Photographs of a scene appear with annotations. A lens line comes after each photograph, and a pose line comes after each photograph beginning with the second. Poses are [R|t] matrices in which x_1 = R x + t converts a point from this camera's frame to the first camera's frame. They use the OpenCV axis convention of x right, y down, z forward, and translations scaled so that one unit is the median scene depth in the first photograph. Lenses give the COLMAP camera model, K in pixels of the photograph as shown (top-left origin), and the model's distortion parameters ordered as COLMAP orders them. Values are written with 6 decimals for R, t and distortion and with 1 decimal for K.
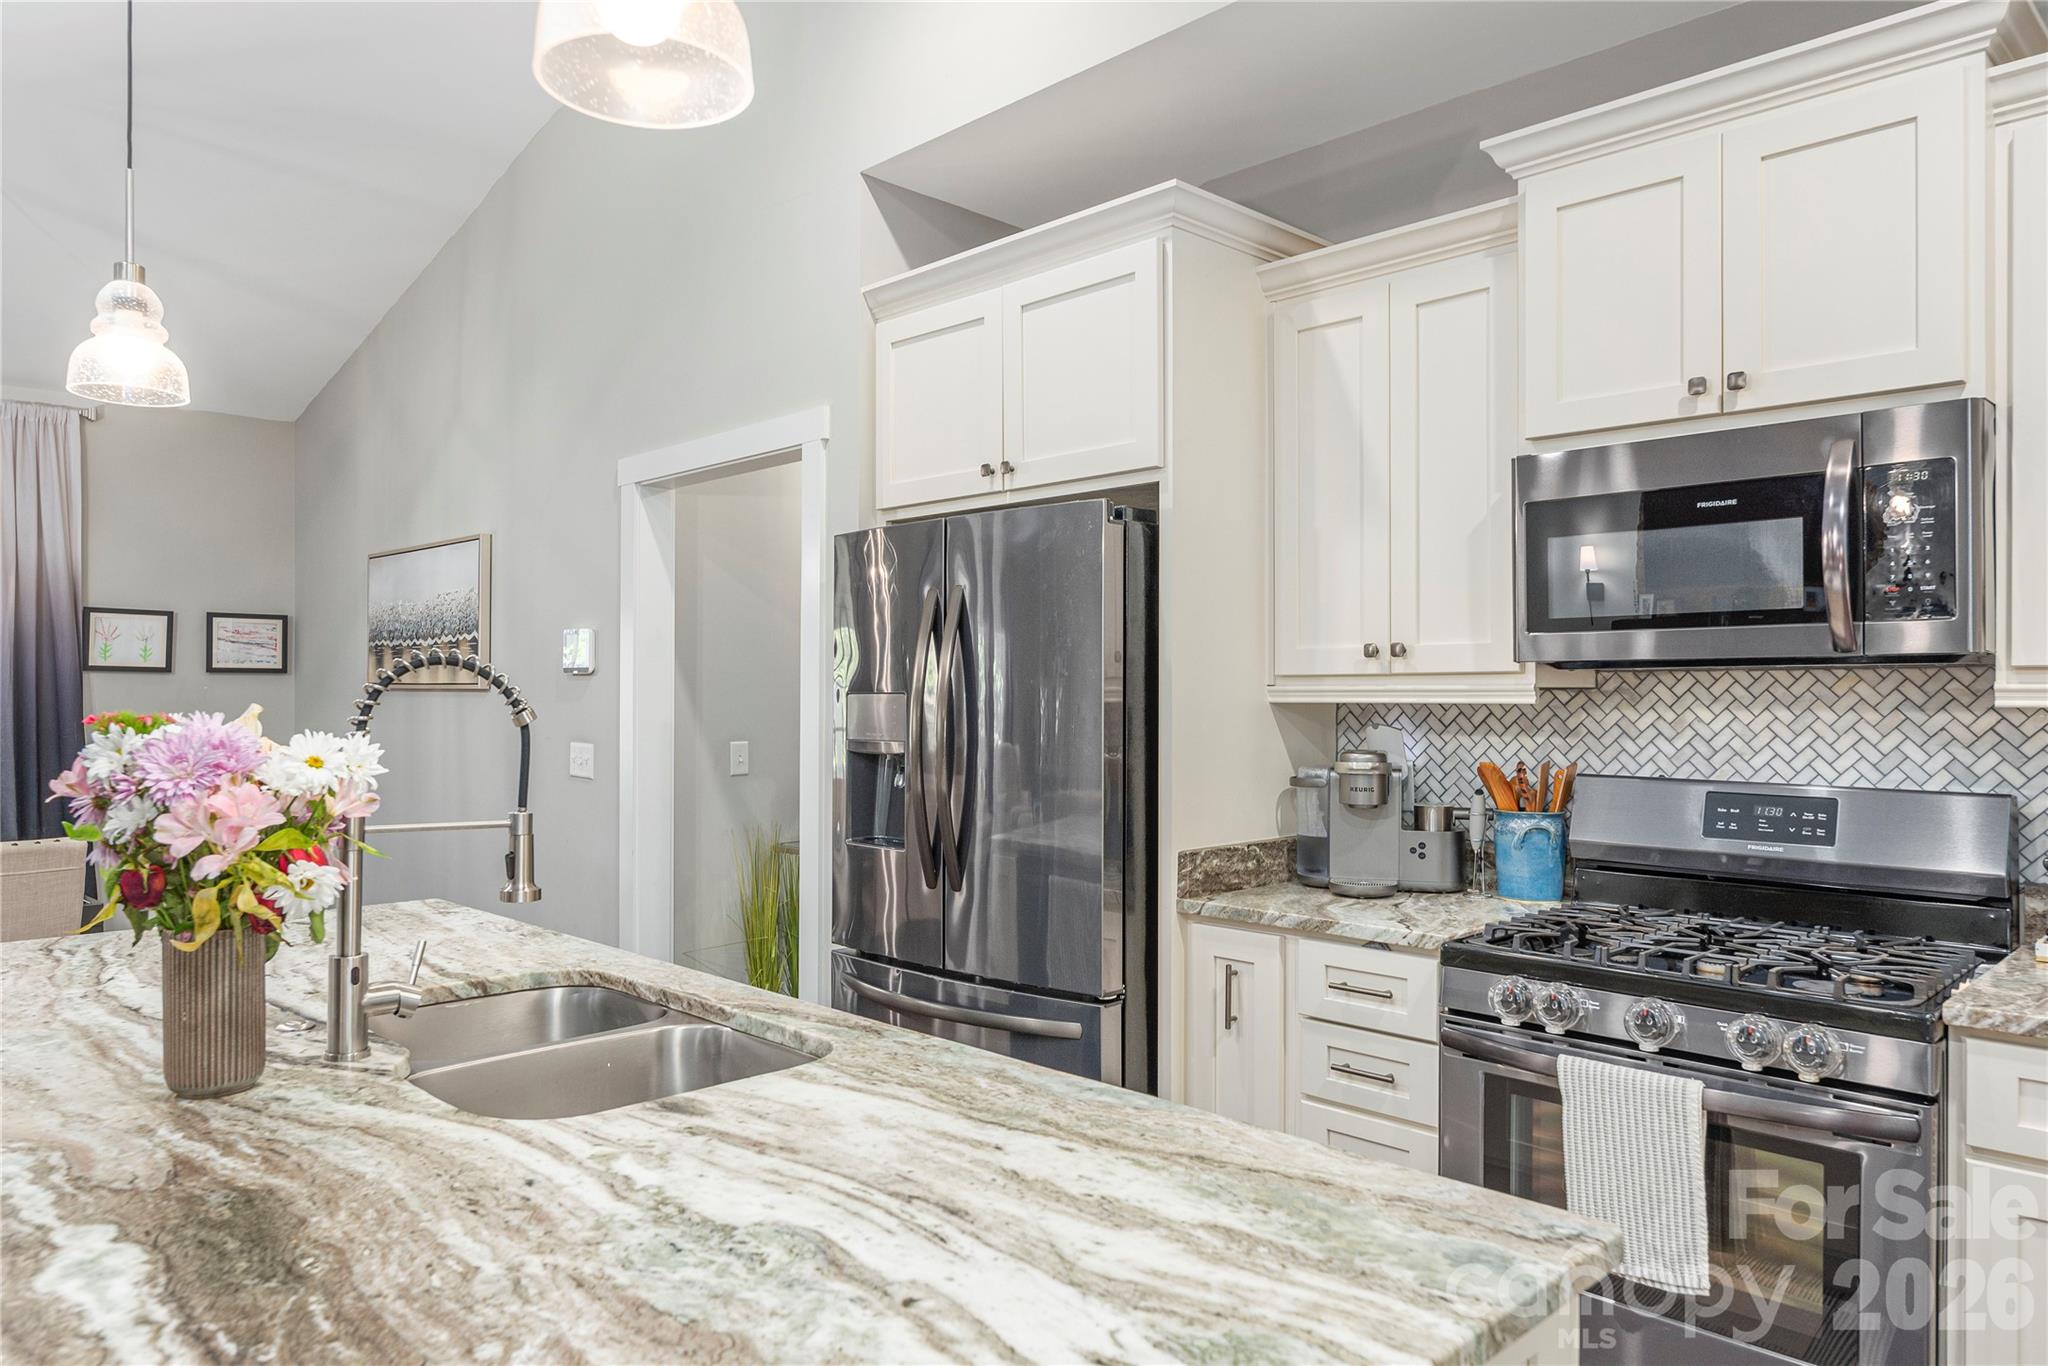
lens RADIAL K [[1341.7, 0, 1024.9], [0, 1341.7, 691.3], [0, 0, 1]] dist [0.004417, -0.006979]
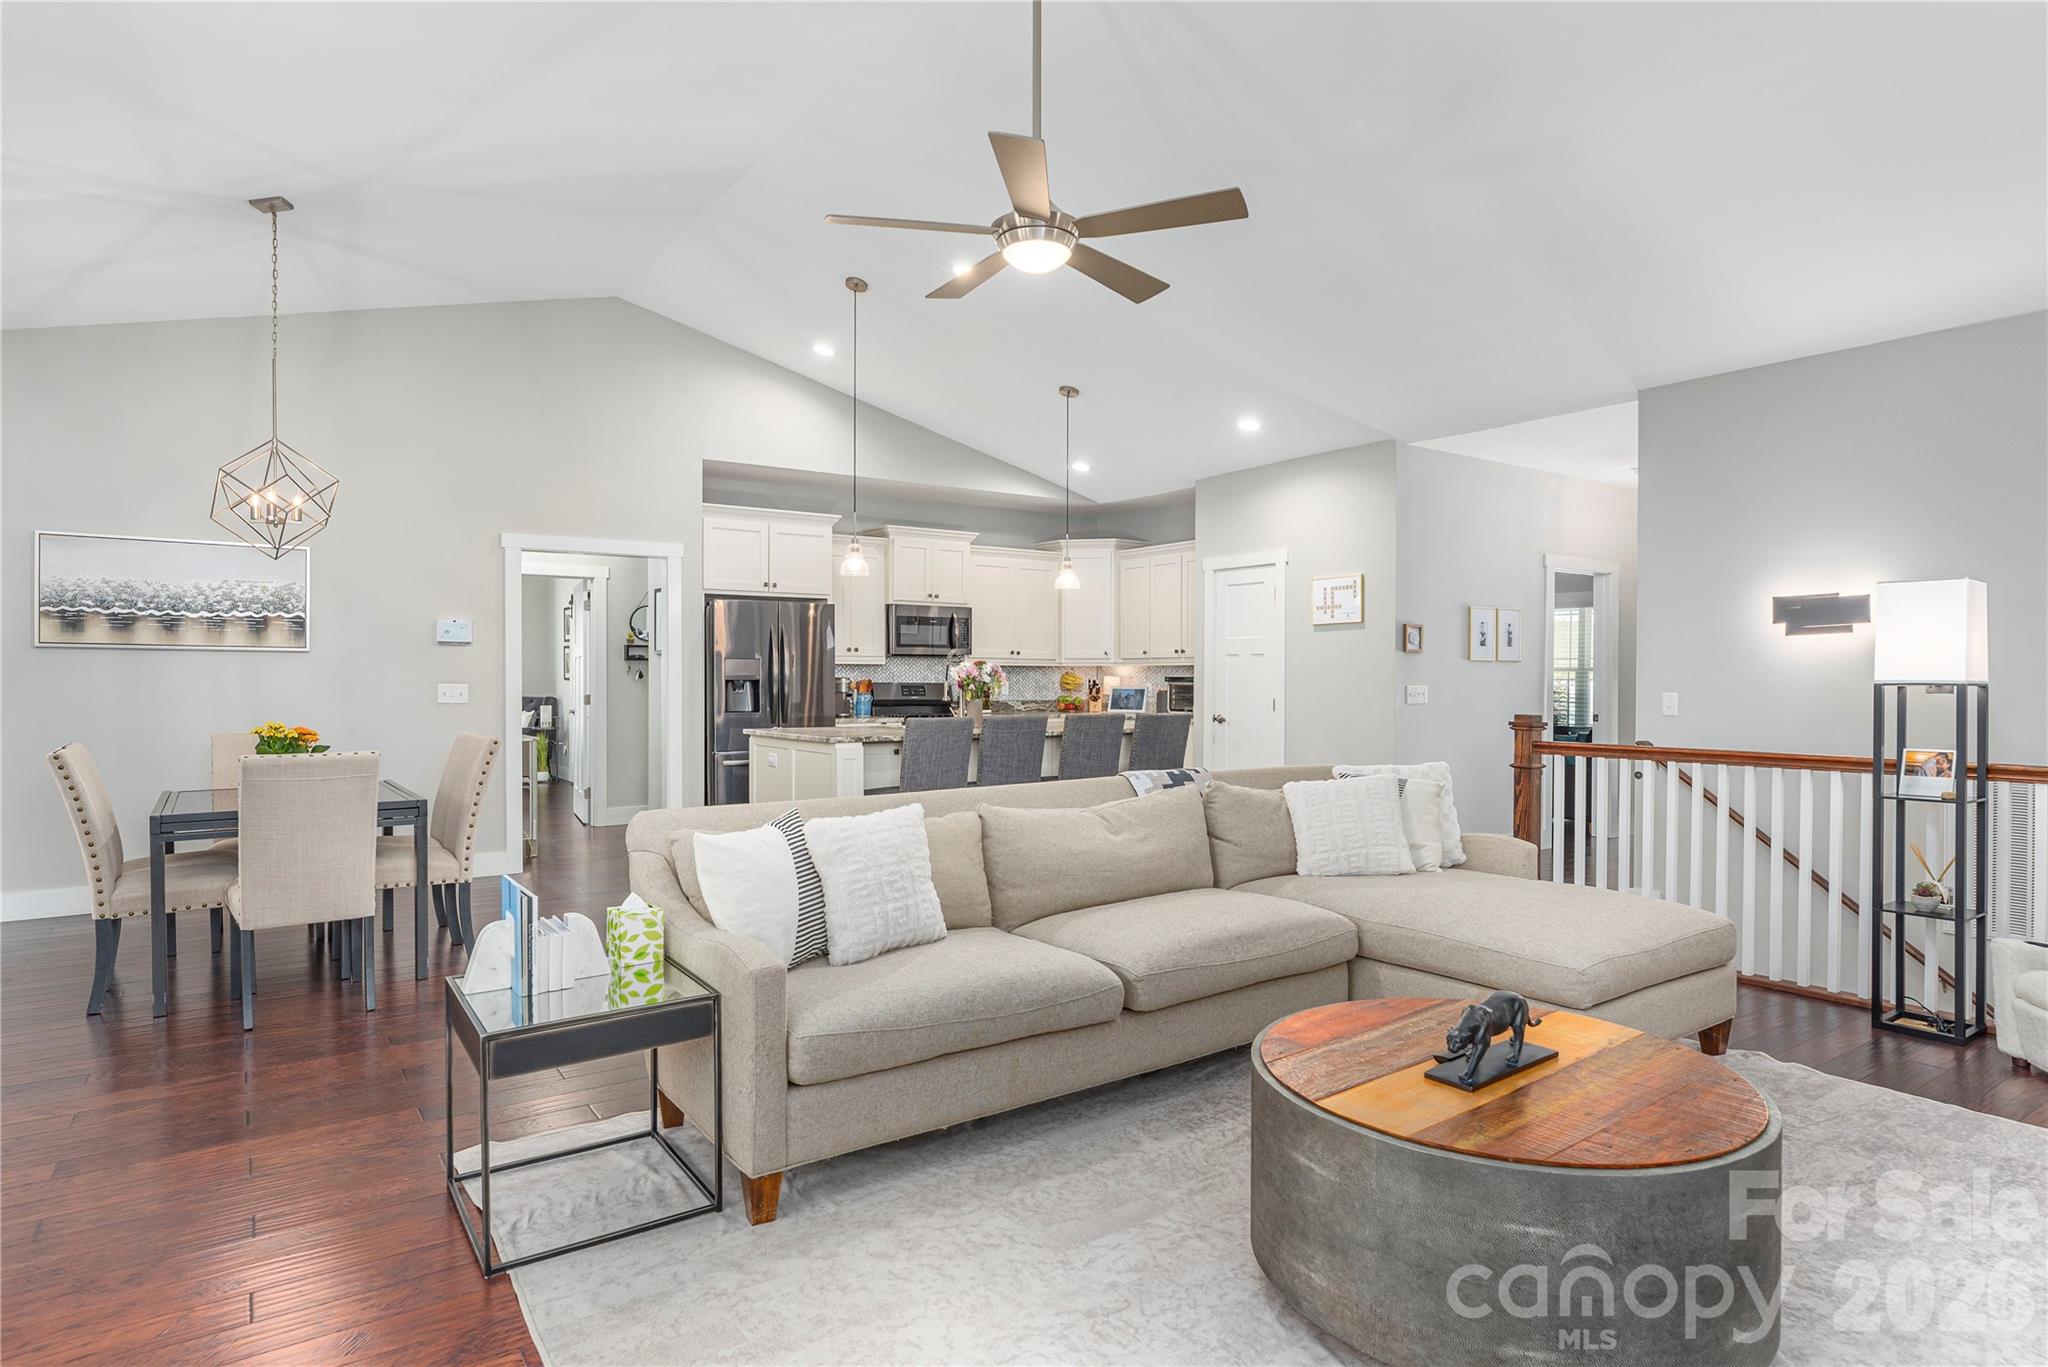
lens RADIAL K [[1136.0, 0, 1029.9], [0, 1136.0, 679.2], [0, 0, 1]] dist [-0.004393, -0.000430]
pose [[0.168528, -0.001191, 0.985696, -2.846202], [-0.003054, 0.999994, 0.001731, 0.046424], [-0.985692, -0.003302, 0.168523, 0.001845]]
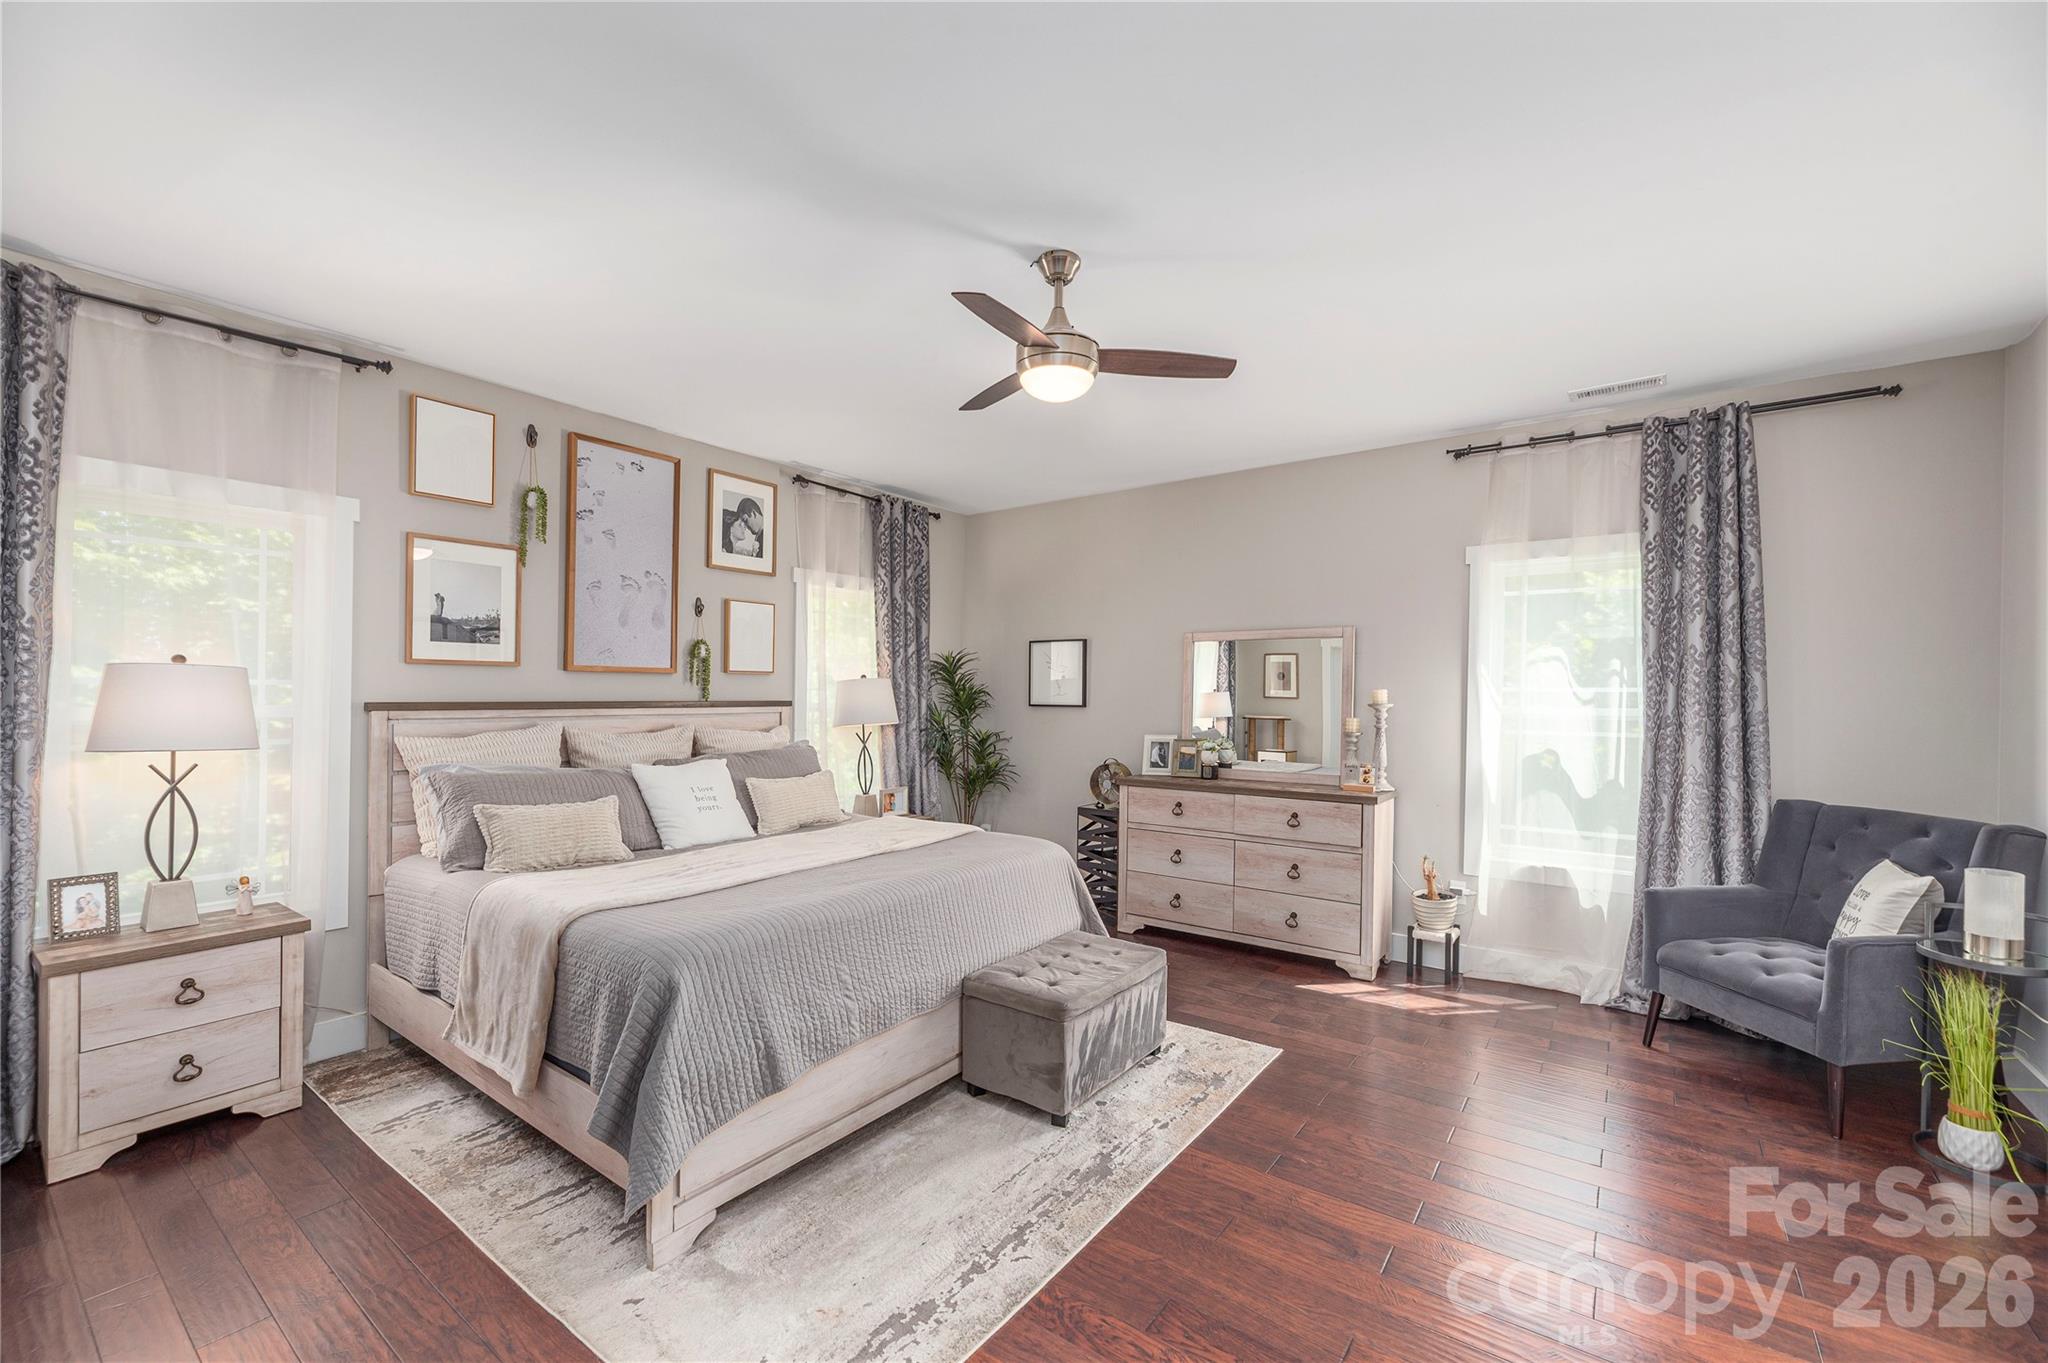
lens RADIAL K [[845.5, 0, 1027.8], [0, 845.5, 696.8], [0, 0, 1]] dist [-0.002538, 0.000497]
pose [[0.987168, 0.009185, 0.159421, 0.295880], [-0.010105, 0.999937, 0.004962, -0.009641], [-0.159366, -0.006509, 0.987198, 2.051470]]
